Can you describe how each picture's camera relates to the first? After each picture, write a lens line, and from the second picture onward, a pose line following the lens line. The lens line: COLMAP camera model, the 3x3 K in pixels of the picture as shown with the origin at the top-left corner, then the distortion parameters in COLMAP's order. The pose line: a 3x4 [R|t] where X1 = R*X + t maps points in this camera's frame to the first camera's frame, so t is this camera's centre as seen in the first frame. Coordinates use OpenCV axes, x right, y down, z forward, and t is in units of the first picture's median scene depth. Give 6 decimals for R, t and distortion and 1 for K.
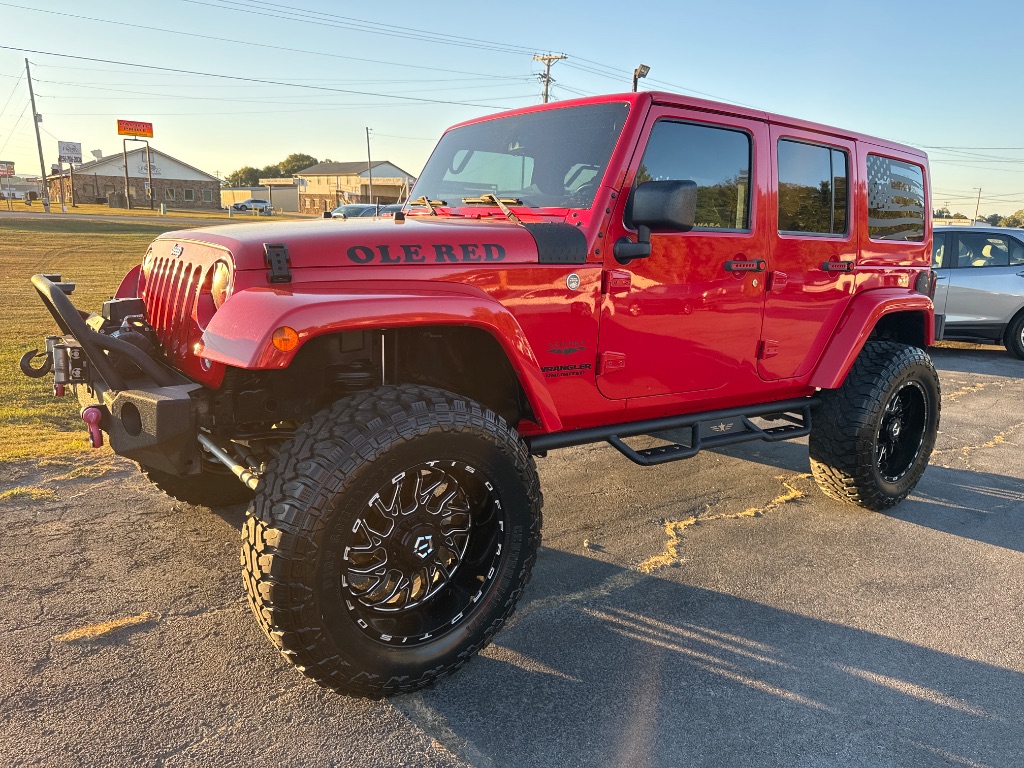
lens RADIAL K [[726.1, 0, 511.3], [0, 726.1, 384.6], [0, 0, 1]] dist [0.011182, -0.025433]
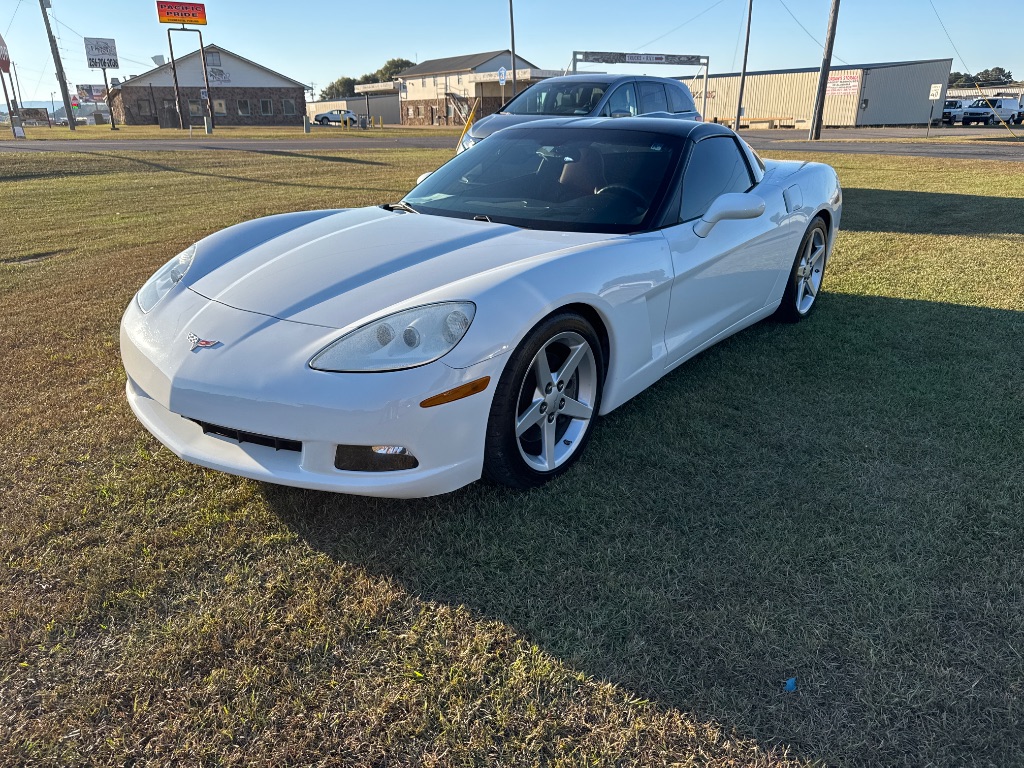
lens RADIAL K [[726.1, 0, 512.4], [0, 726.1, 383.3], [0, 0, 1]] dist [0.011182, -0.025433]
pose [[0.990665, 0.002393, -0.136297, -0.045505], [0.013502, 0.993207, 0.115576, -0.031584], [0.135647, -0.116337, 0.983903, 0.143078]]
